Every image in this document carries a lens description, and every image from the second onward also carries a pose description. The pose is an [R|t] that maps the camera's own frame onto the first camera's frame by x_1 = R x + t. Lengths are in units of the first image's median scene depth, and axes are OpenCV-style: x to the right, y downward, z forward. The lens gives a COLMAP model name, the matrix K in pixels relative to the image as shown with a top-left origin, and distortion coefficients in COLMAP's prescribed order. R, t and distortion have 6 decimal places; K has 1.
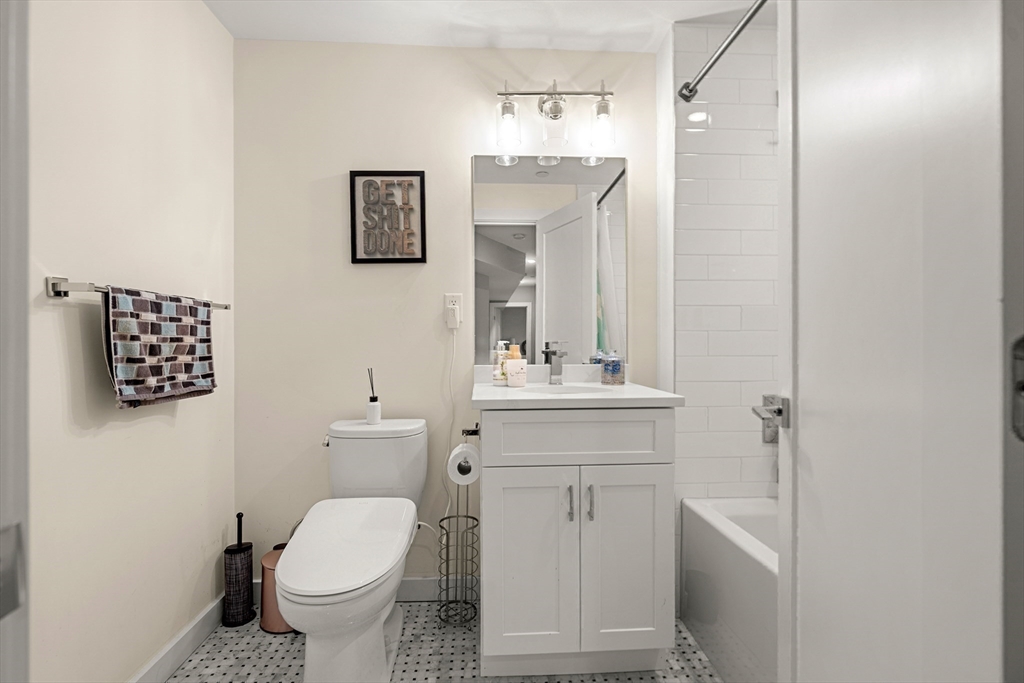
lens RADIAL K [[452.6, 0, 511.0], [0, 452.6, 343.6], [0, 0, 1]] dist [-0.001085, -0.000089]
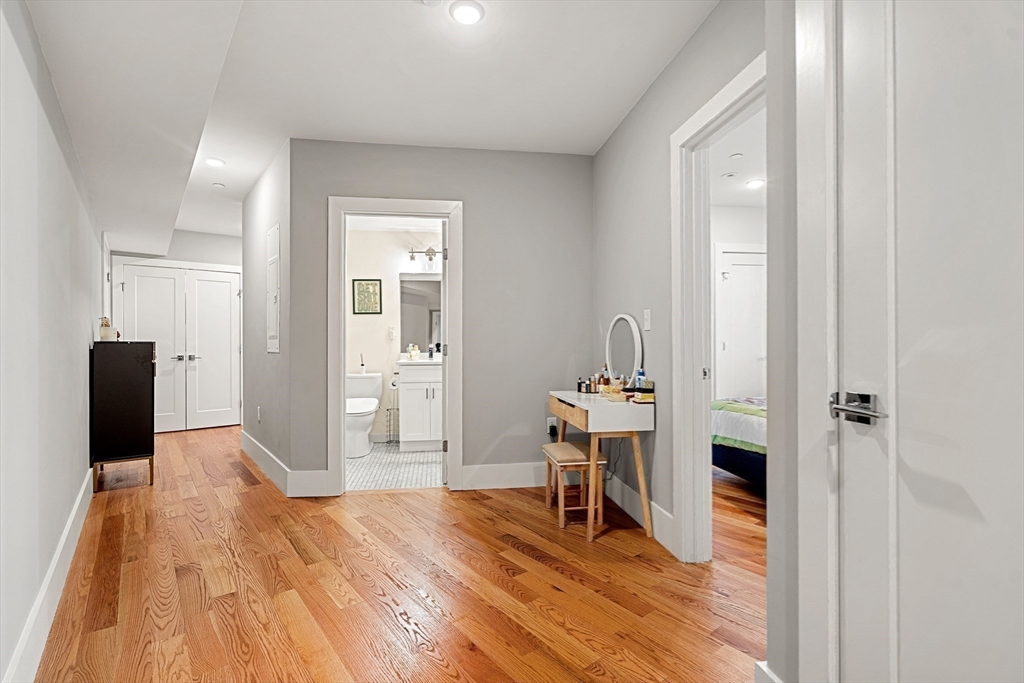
lens RADIAL K [[452.6, 0, 506.1], [0, 452.6, 344.3], [0, 0, 1]] dist [-0.001085, -0.000089]
pose [[0.996943, -0.002163, 0.078102, 0.326032], [0.002434, 0.999991, -0.003383, 0.006912], [-0.078094, 0.003563, 0.996940, -1.676983]]
